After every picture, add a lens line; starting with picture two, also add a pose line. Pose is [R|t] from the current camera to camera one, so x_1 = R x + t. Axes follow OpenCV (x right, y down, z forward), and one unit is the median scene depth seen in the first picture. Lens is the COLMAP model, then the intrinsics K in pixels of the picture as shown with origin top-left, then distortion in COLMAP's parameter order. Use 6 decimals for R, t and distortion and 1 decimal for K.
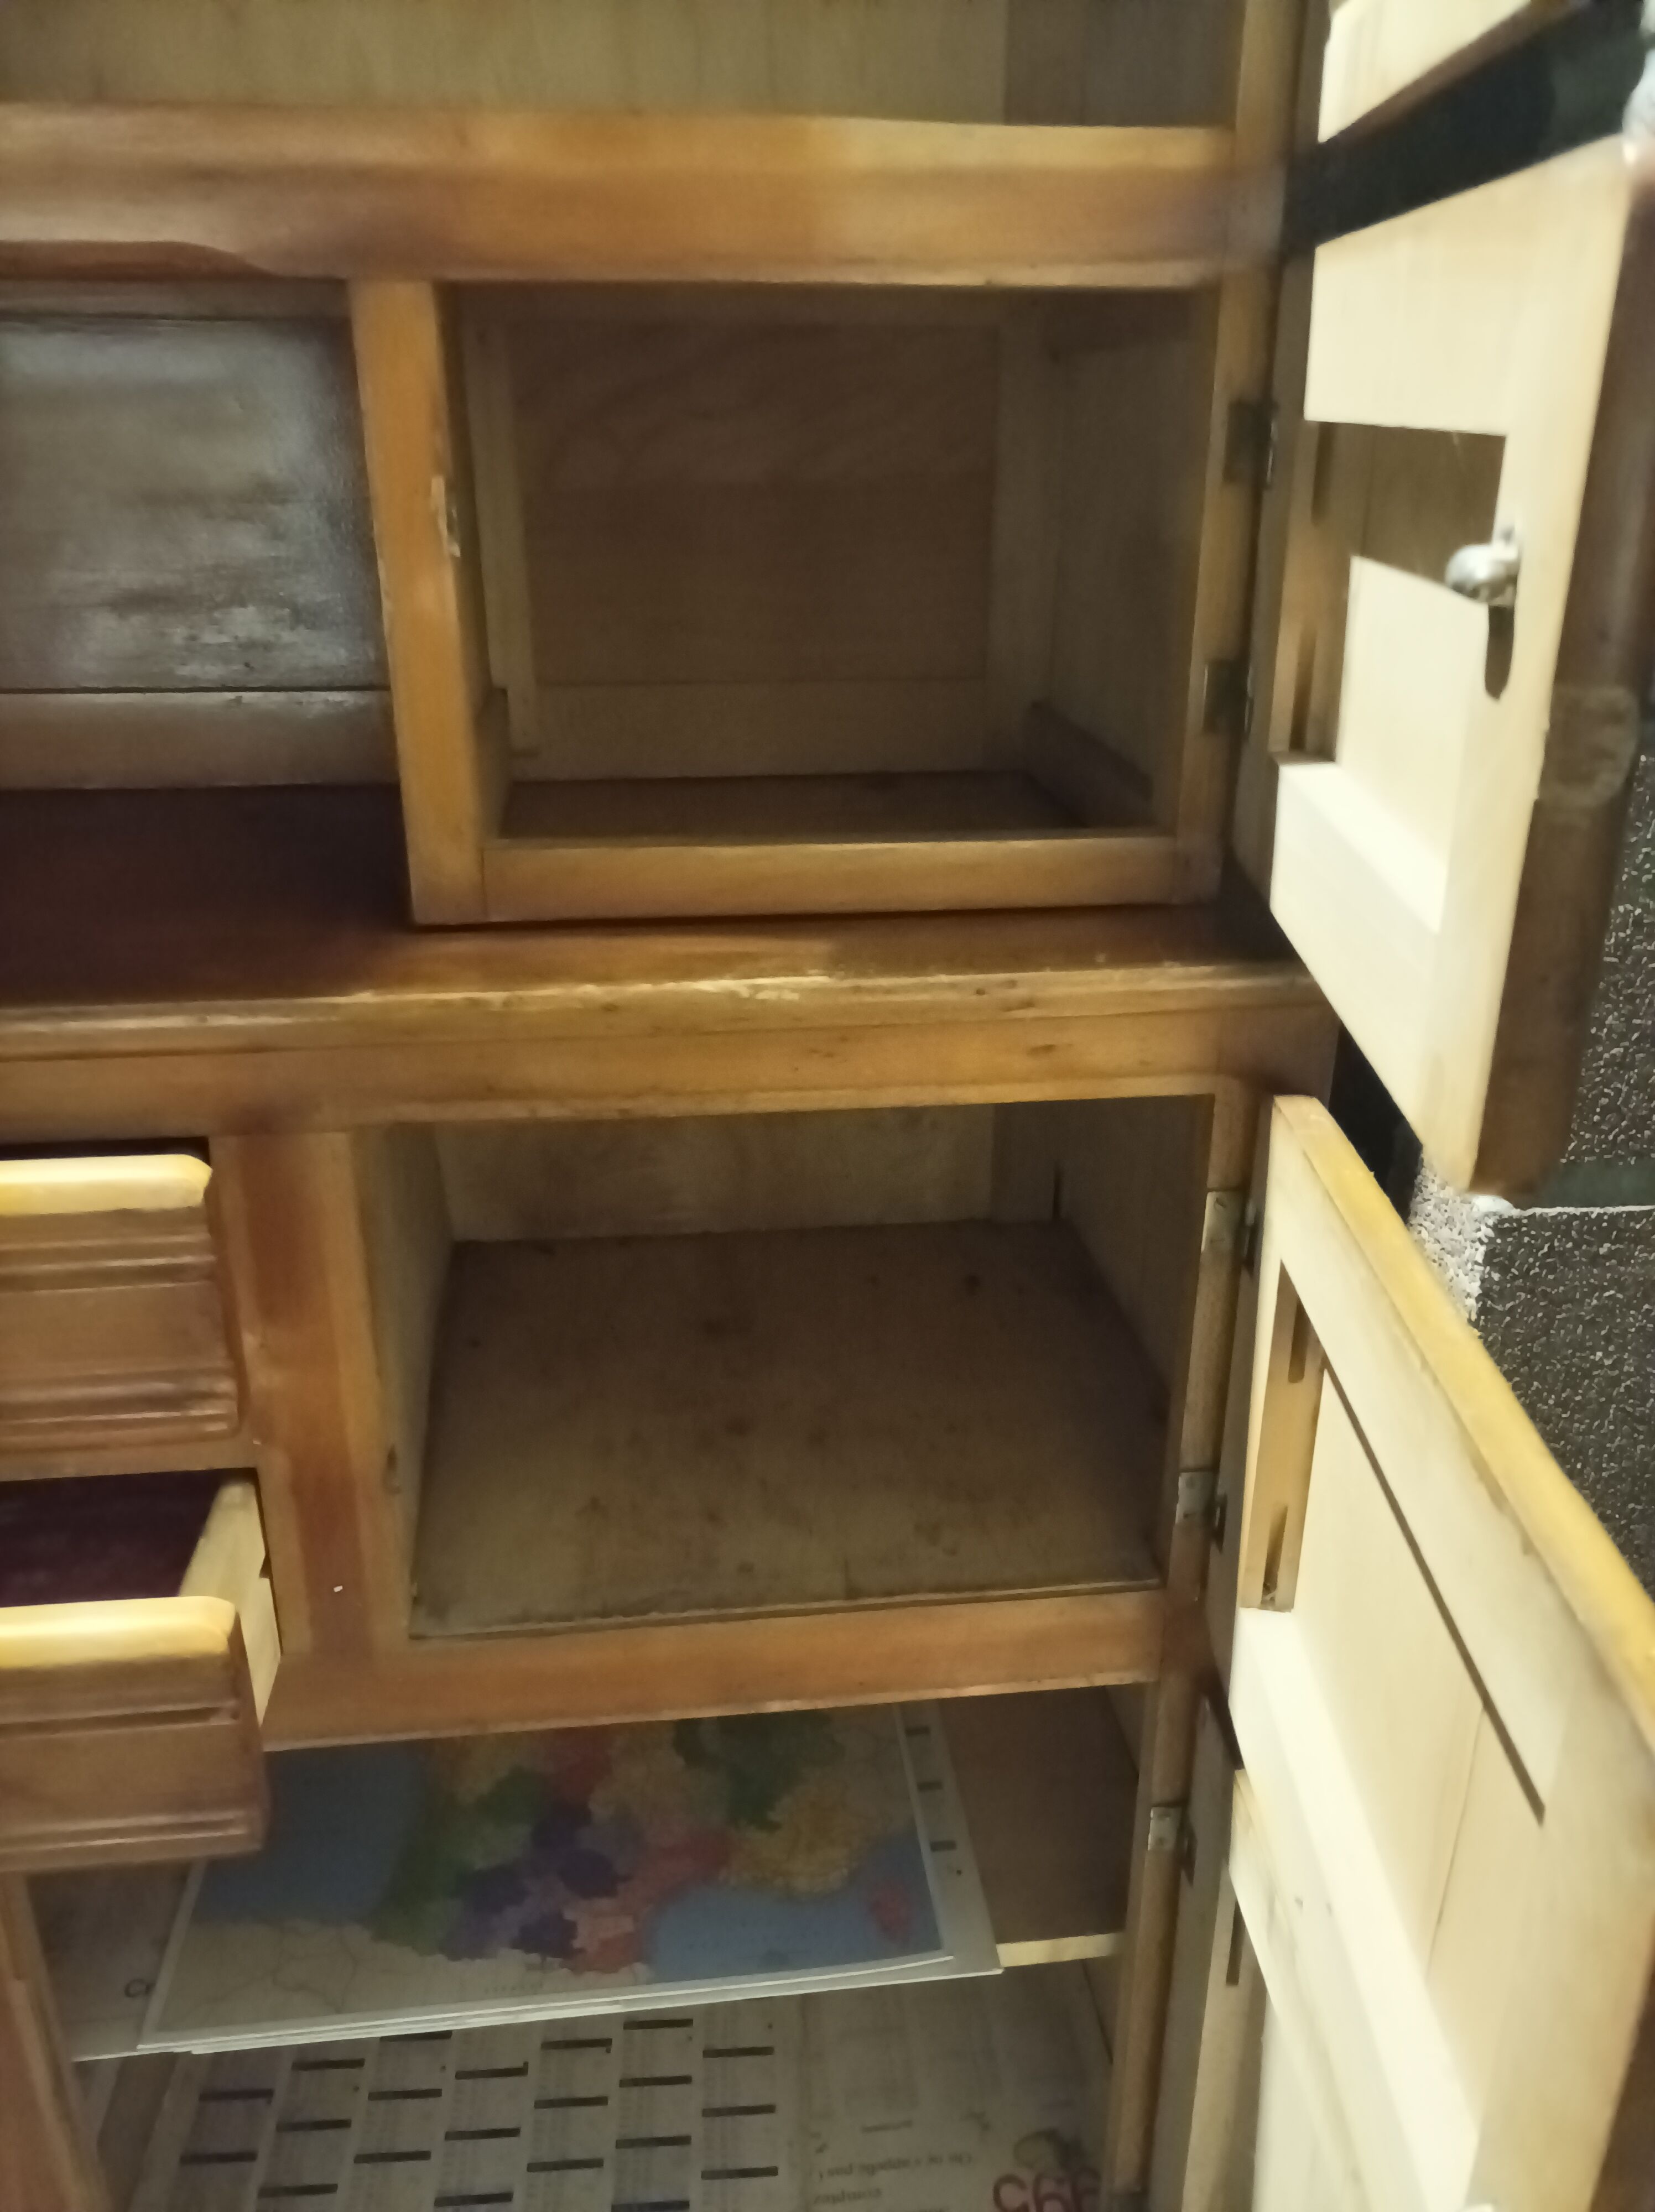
lens RADIAL K [[1601.1, 0, 827.5], [0, 1601.1, 1106.0], [0, 0, 1]] dist [0.011656, -0.003752]
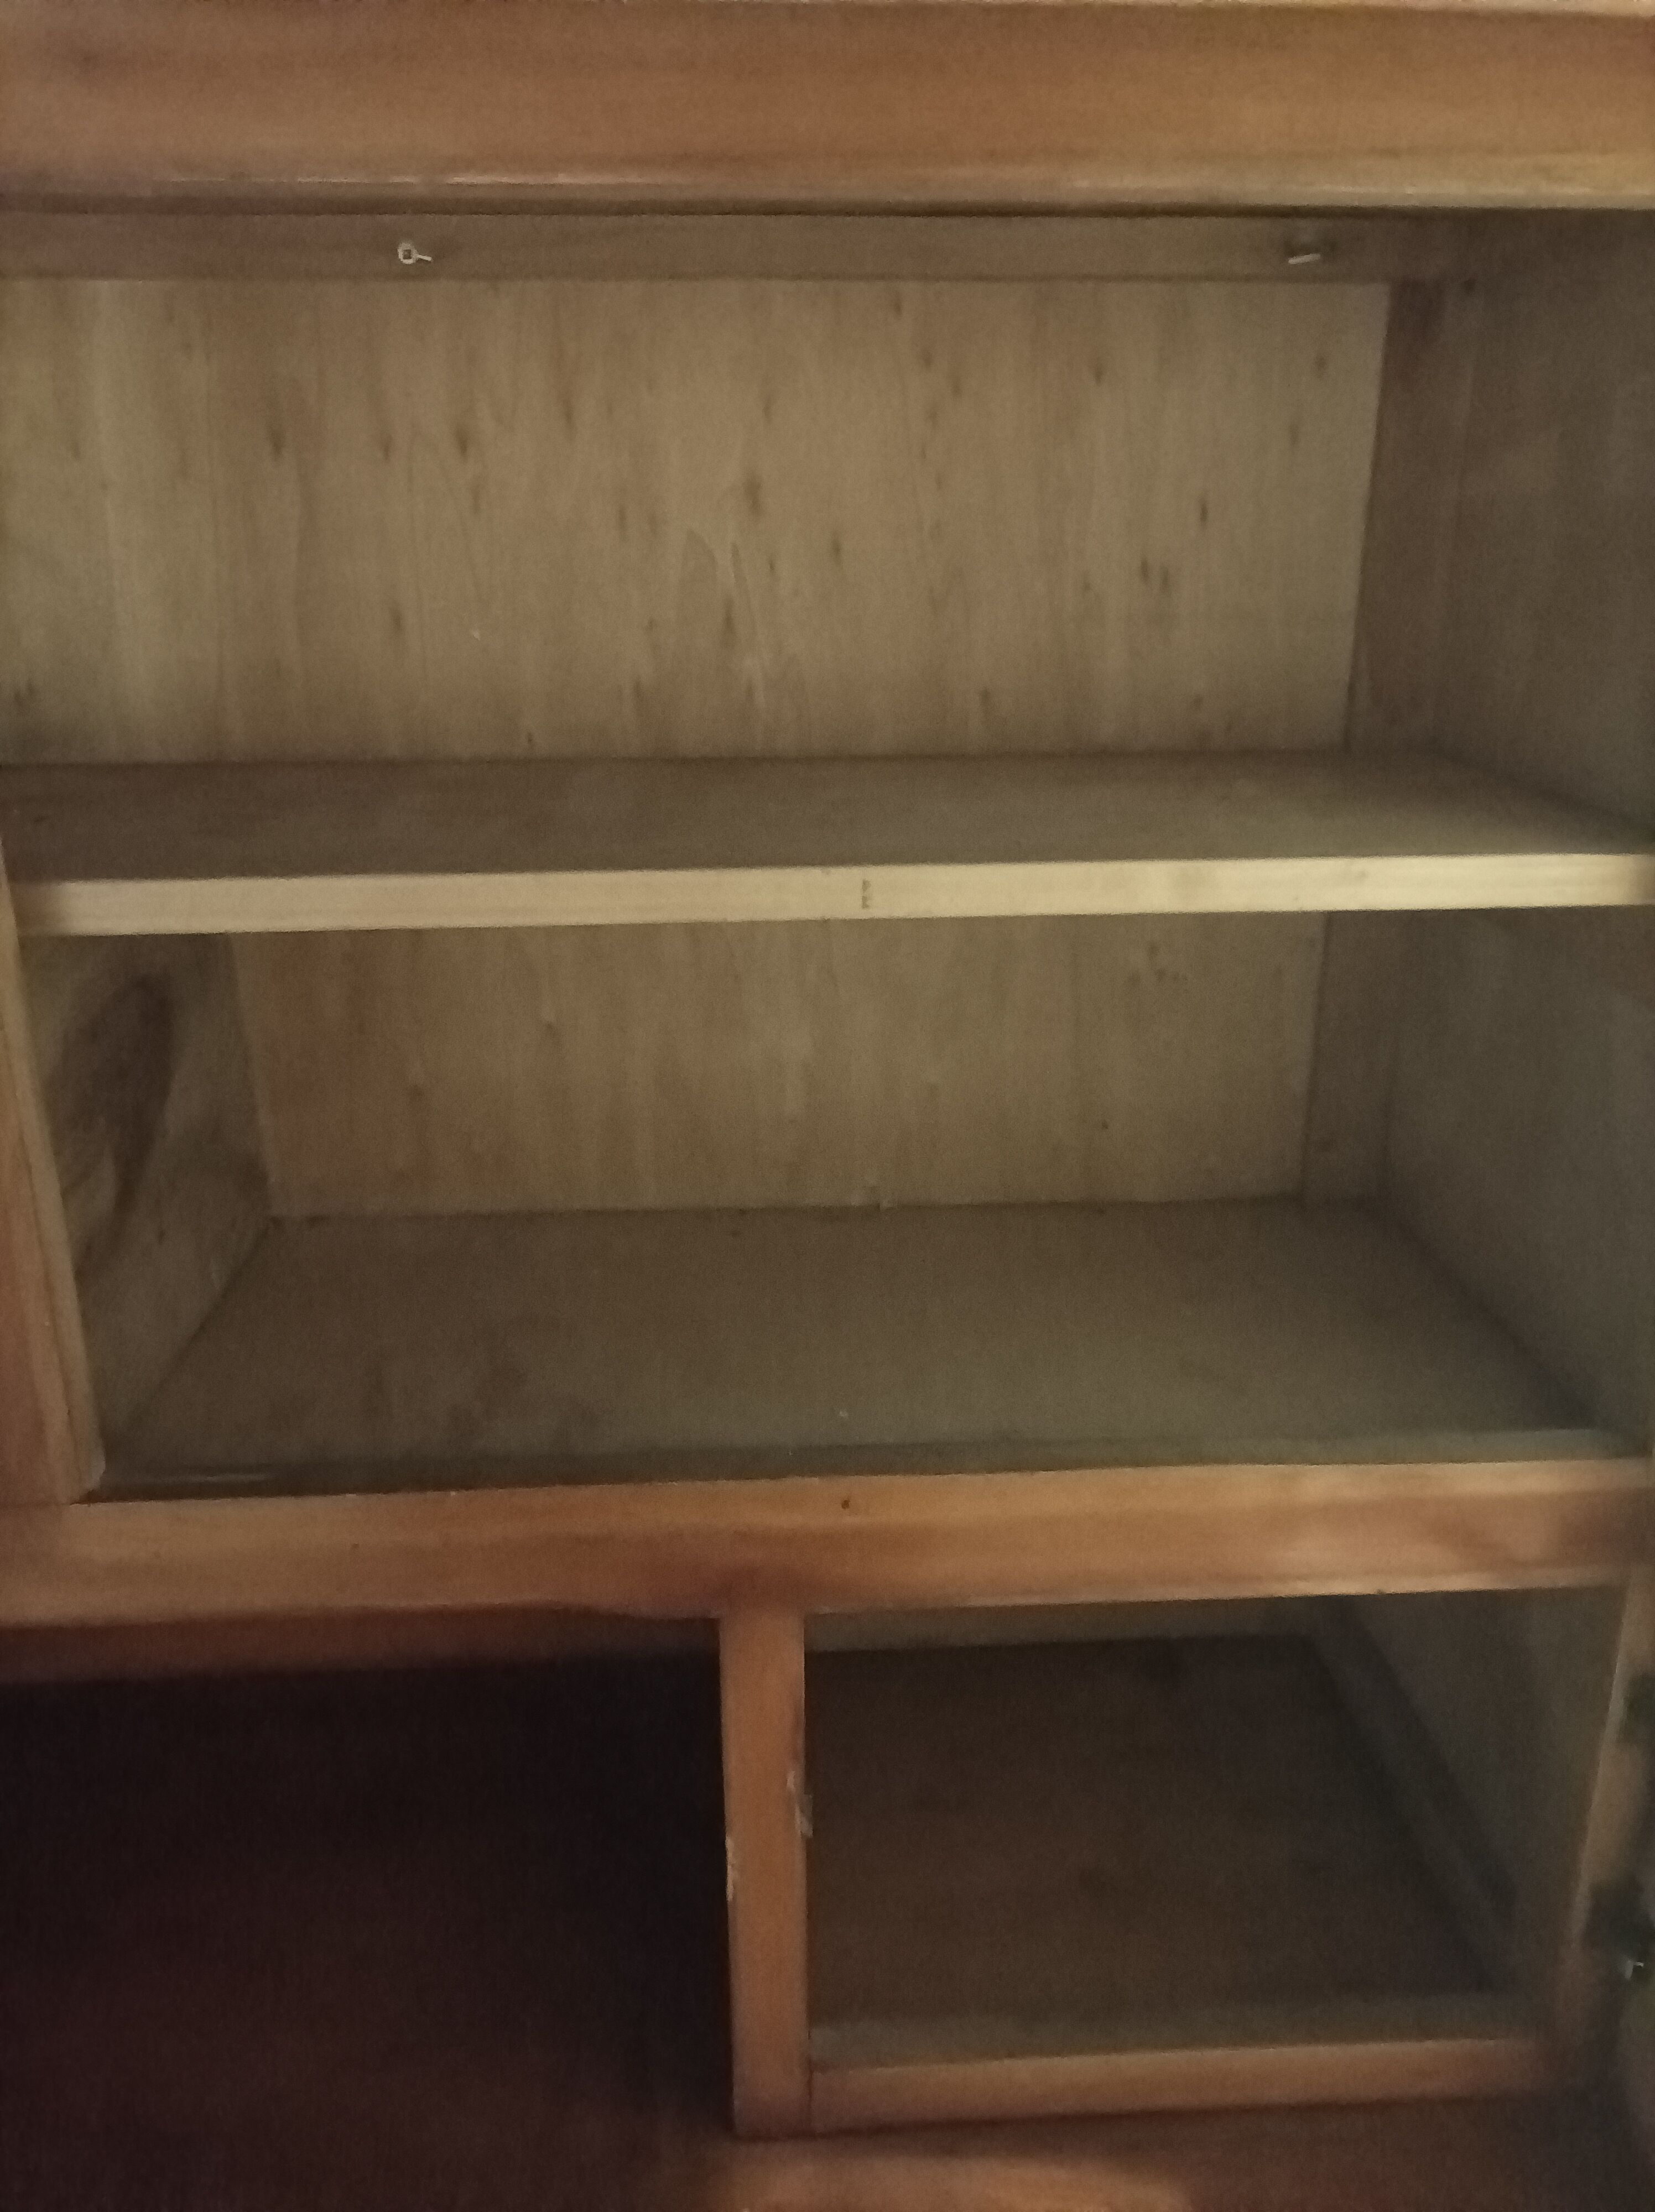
lens RADIAL K [[1601.1, 0, 827.5], [0, 1601.1, 1106.0], [0, 0, 1]] dist [0.011656, -0.003752]
pose [[0.998013, 0.014461, -0.061327, -0.128793], [-0.018857, 0.997247, -0.071716, -0.544804], [0.060121, 0.072730, 0.995538, 0.013118]]
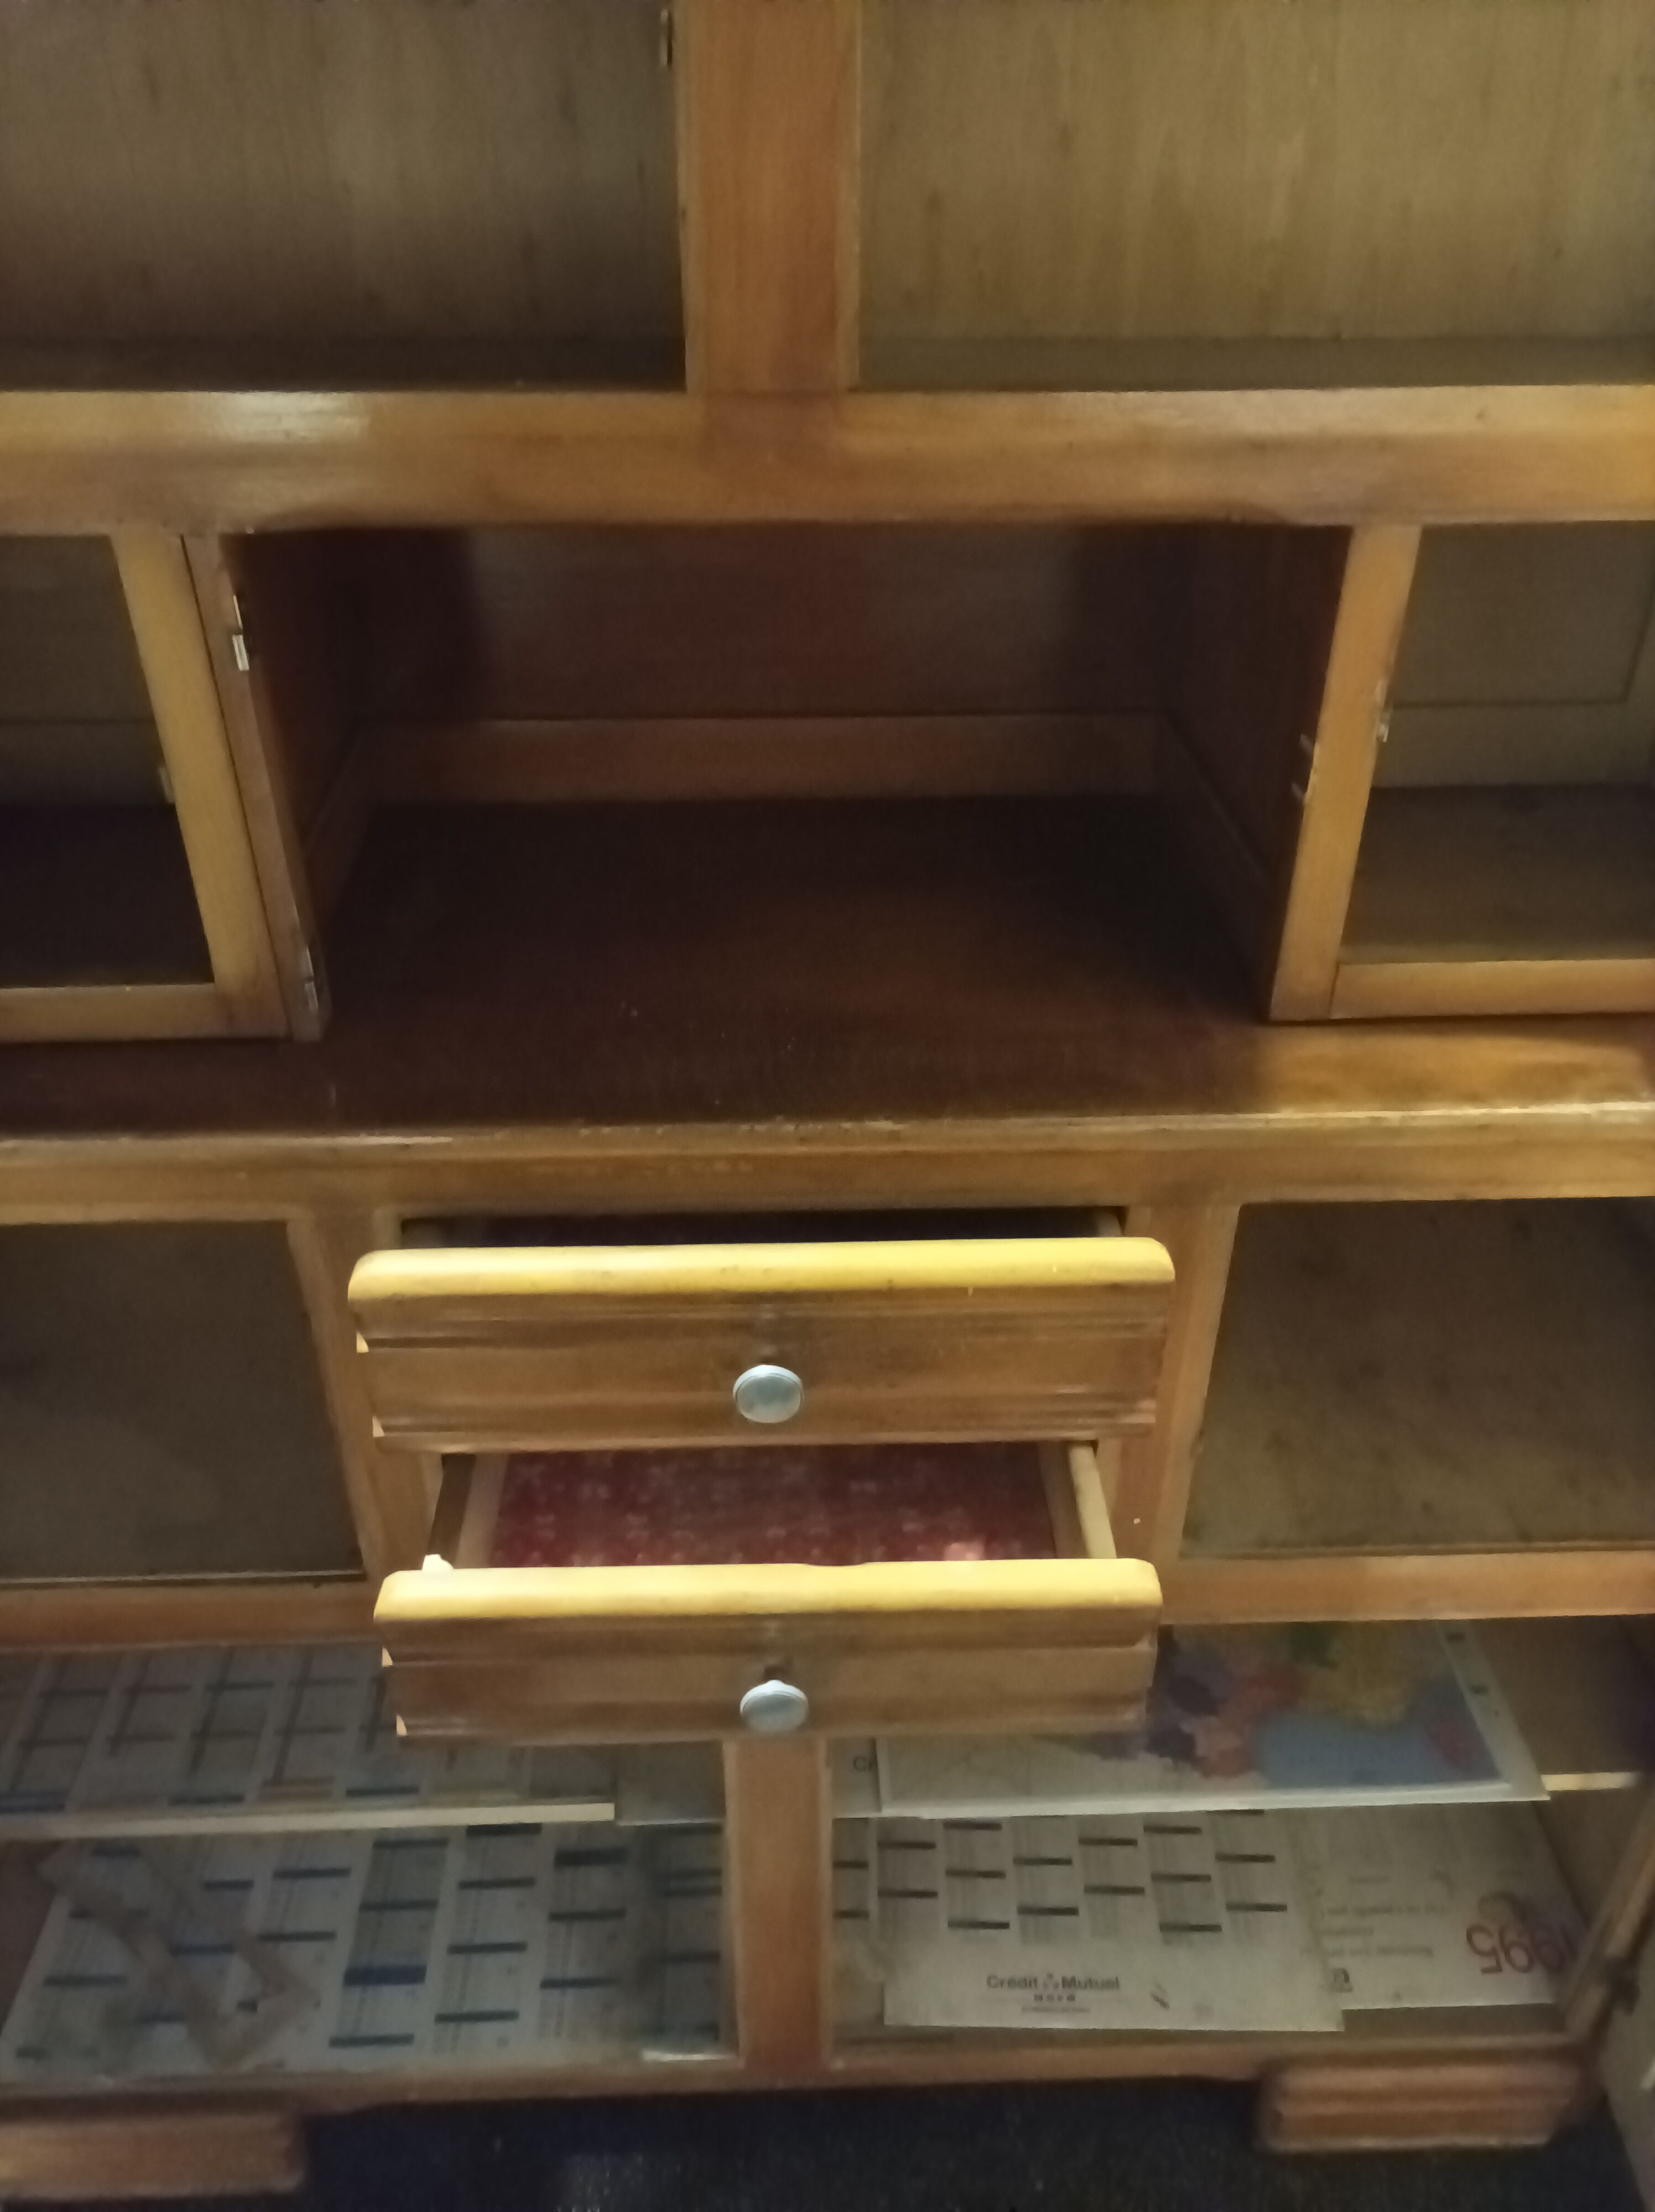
lens RADIAL K [[1601.1, 0, 827.5], [0, 1601.1, 1106.0], [0, 0, 1]] dist [0.011656, -0.003752]
pose [[0.997250, 0.040289, -0.062211, -0.427817], [-0.028212, 0.982511, 0.184053, -0.219324], [0.068538, -0.181791, 0.980946, -0.177428]]
